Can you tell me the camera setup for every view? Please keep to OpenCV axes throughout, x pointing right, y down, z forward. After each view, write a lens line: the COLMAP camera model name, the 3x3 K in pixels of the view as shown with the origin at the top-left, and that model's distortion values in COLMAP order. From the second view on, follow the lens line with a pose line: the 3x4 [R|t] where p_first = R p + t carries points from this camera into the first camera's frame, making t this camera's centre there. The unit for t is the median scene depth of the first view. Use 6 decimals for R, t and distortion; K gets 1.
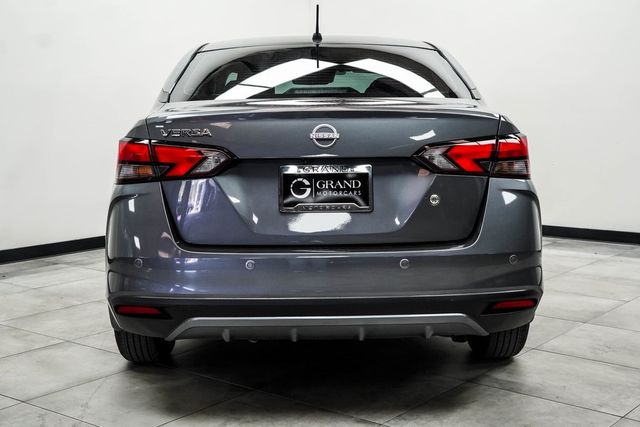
lens RADIAL K [[855.3, 0, 320.0], [0, 855.3, 216.0], [0, 0, 1]] dist [0.441154, 0.000000]
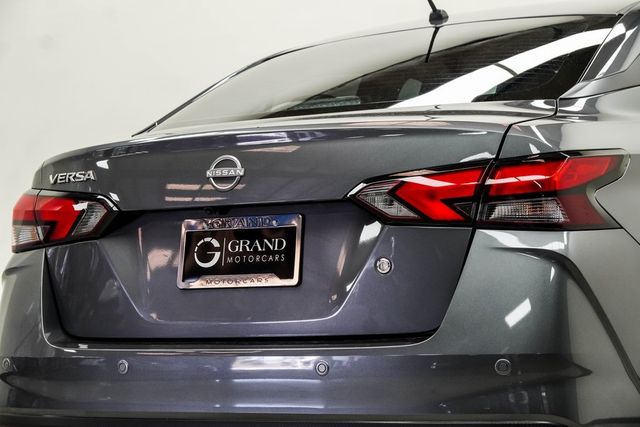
lens RADIAL K [[1545.7, 0, 320.2], [0, 1545.7, 213.9], [0, 0, 1]] dist [0.102946, 0.000000]
pose [[0.853893, -0.032912, -0.519406, 0.672501], [0.008981, 0.998782, -0.048523, -0.003422], [0.520370, 0.036768, 0.853149, 0.024685]]
